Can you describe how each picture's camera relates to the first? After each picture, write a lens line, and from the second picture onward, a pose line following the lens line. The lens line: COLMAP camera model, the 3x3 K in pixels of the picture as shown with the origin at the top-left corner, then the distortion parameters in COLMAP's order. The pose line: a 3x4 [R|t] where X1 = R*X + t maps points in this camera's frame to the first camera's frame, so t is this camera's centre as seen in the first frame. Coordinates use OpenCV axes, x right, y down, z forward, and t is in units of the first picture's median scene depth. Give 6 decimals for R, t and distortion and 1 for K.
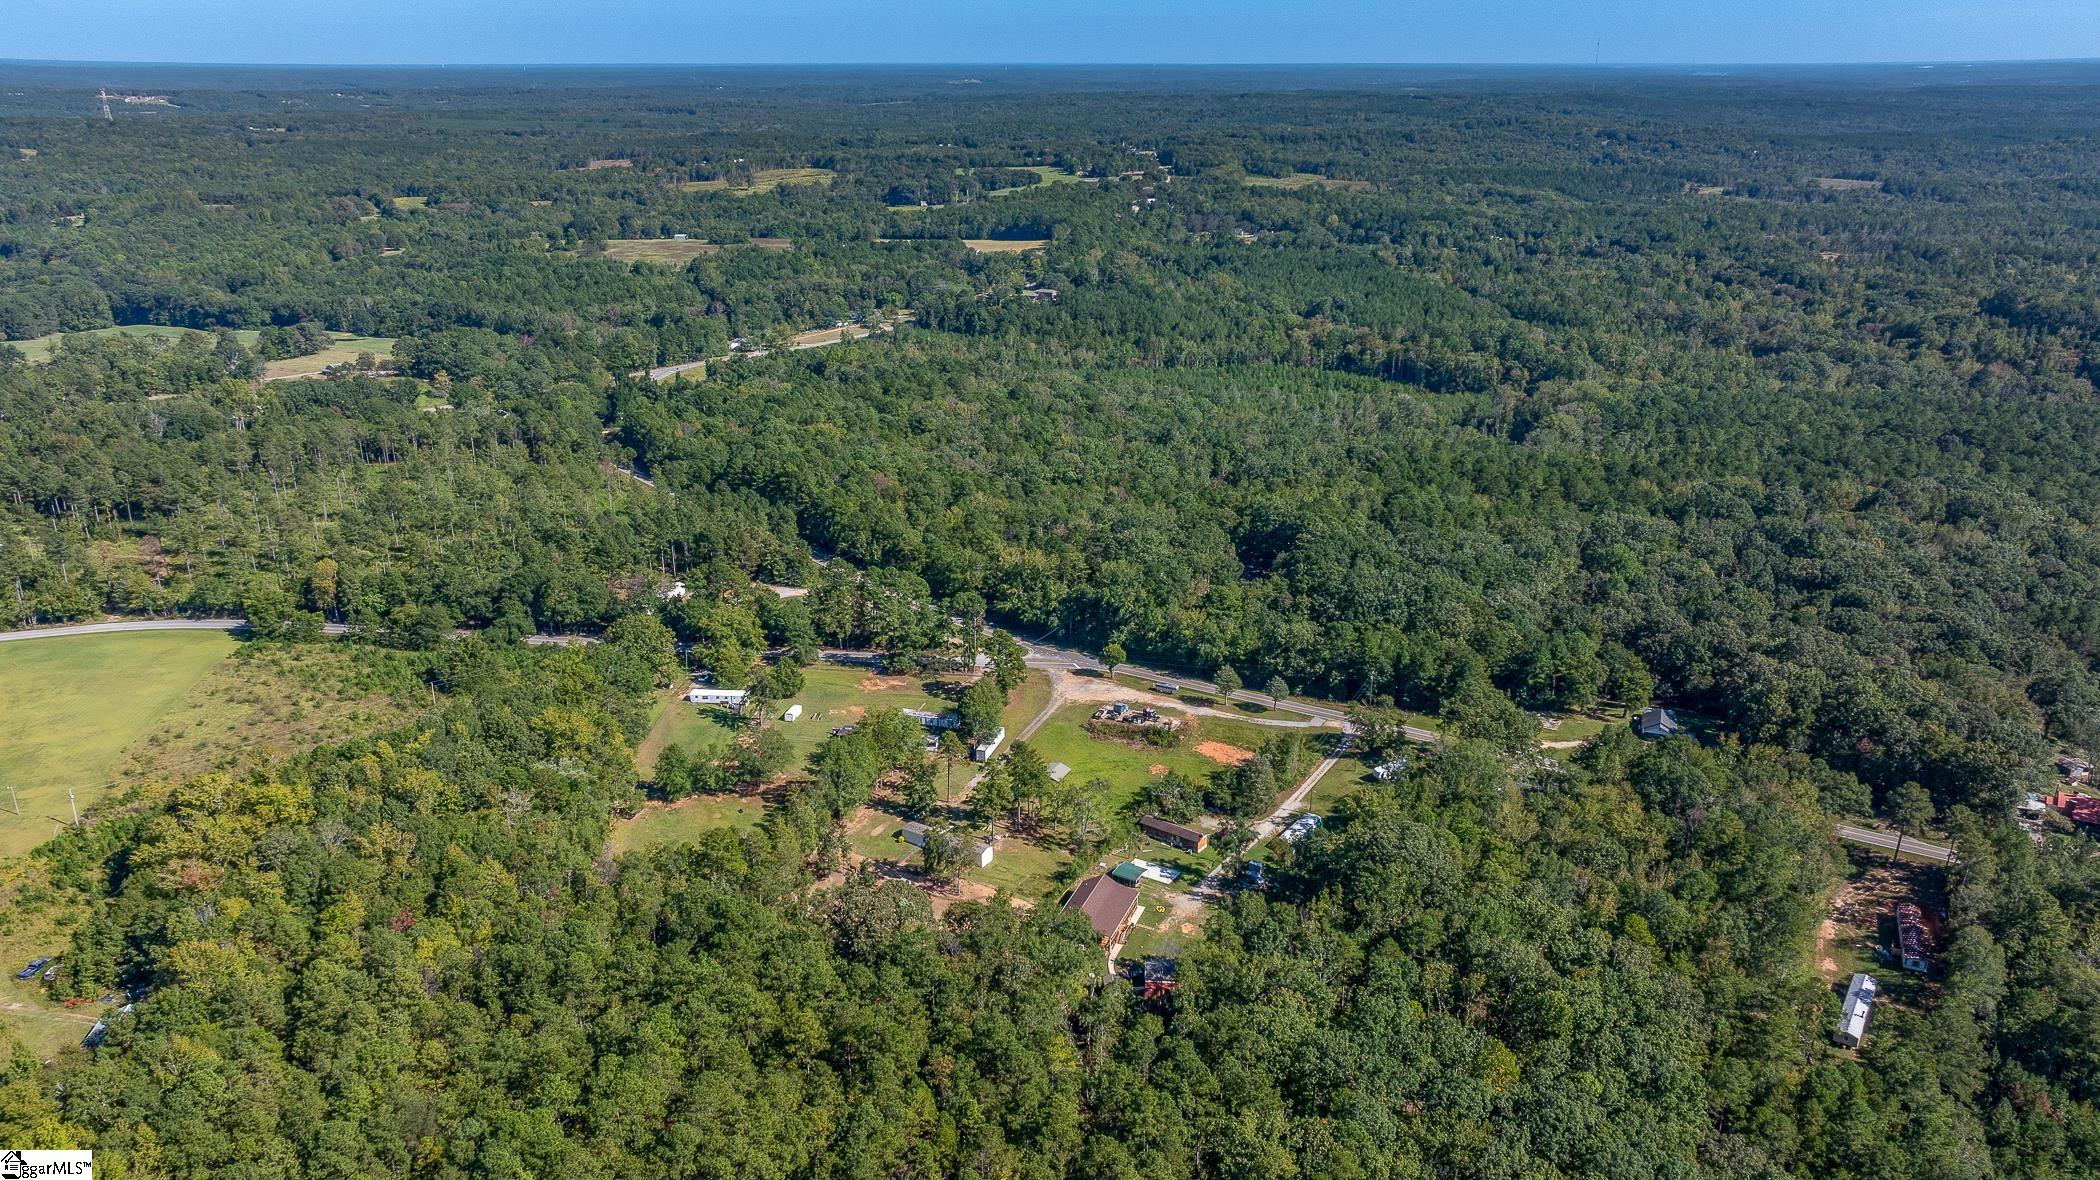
lens RADIAL K [[1478.0, 0, 1054.5], [0, 1478.0, 579.1], [0, 0, 1]] dist [-0.031965, 0.068745]
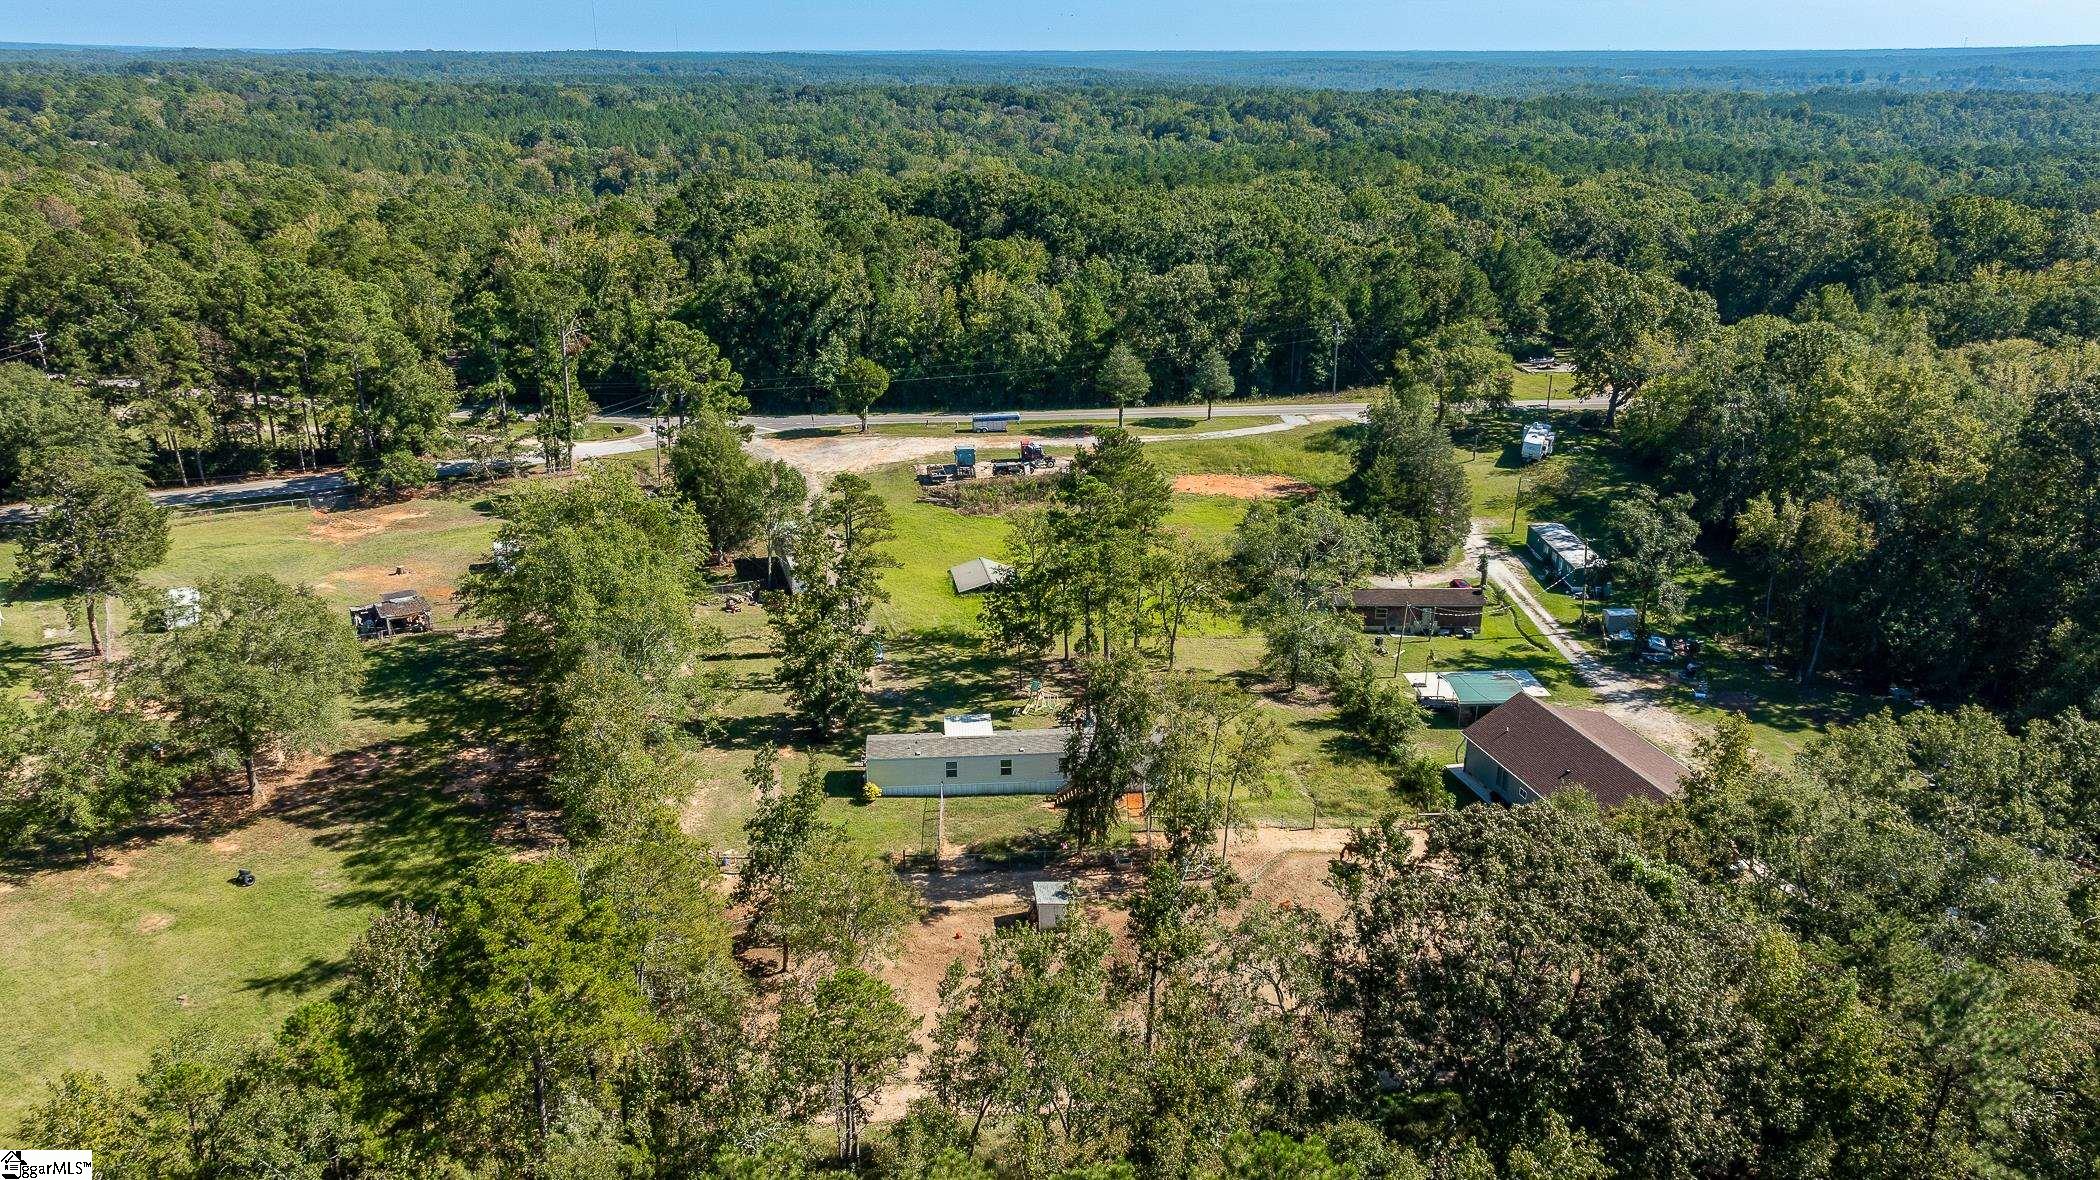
lens RADIAL K [[1478.0, 0, 1042.0], [0, 1478.0, 610.4], [0, 0, 1]] dist [-0.031965, 0.068745]
pose [[0.807534, -0.208529, 0.551728, -0.201254], [0.194203, 0.977262, 0.085119, 0.099178], [-0.556933, 0.038411, 0.829669, 0.599500]]
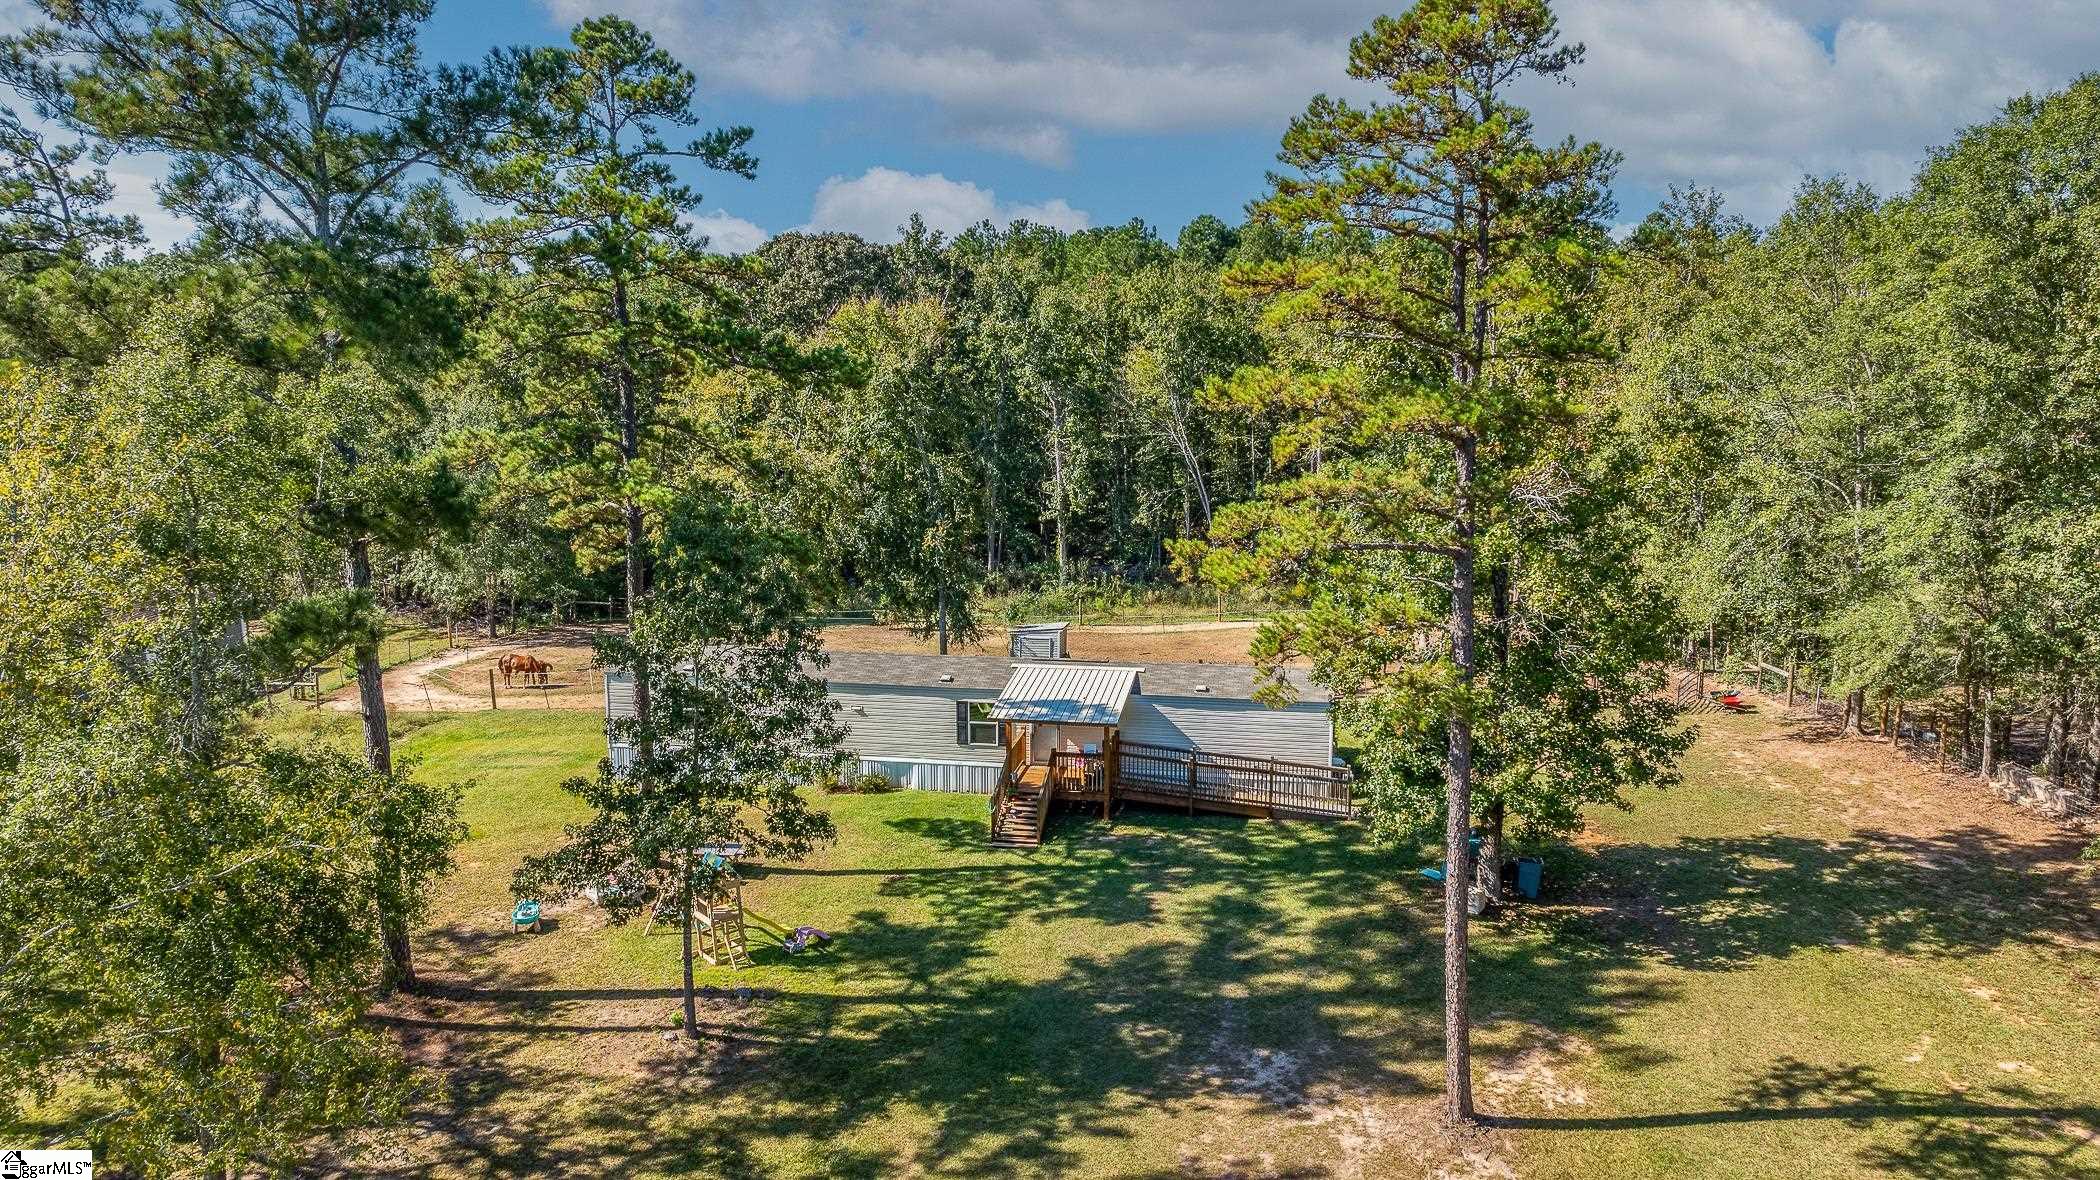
lens RADIAL K [[1478.0, 0, 1069.6], [0, 1478.0, 595.3], [0, 0, 1]] dist [-0.031965, 0.068745]
pose [[-0.924020, 0.061879, -0.377304, -0.025698], [-0.126948, 0.881182, 0.455415, 0.087677], [0.360654, 0.468711, -0.806374, 0.918183]]
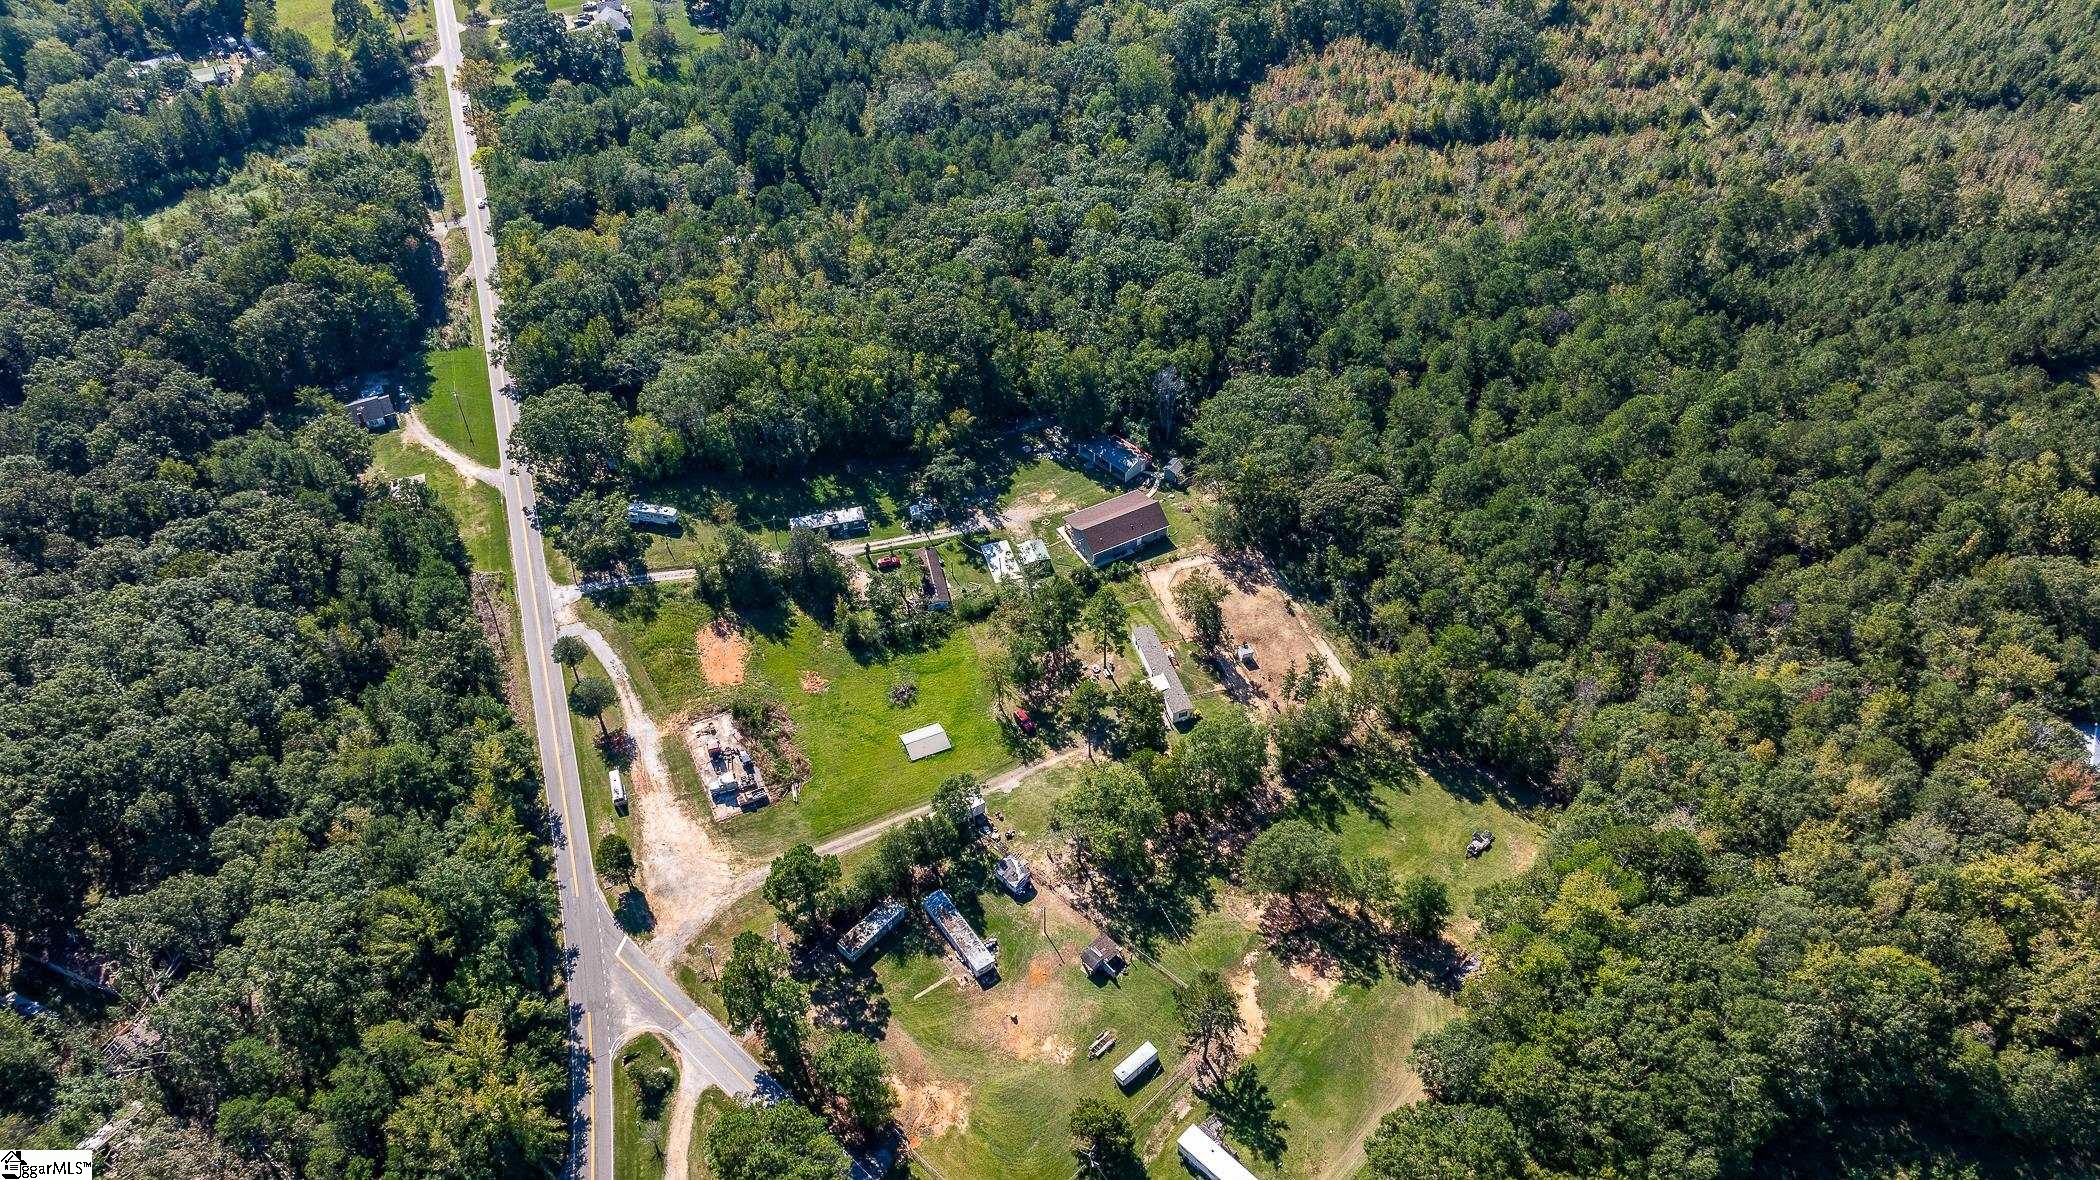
lens RADIAL K [[1478.0, 0, 1056.4], [0, 1478.0, 590.5], [0, 0, 1]] dist [-0.031965, 0.068745]
pose [[-0.762910, -0.458458, 0.455835, -0.321414], [0.214143, 0.486075, 0.847274, -0.469324], [-0.610010, 0.744007, -0.272656, 1.019822]]
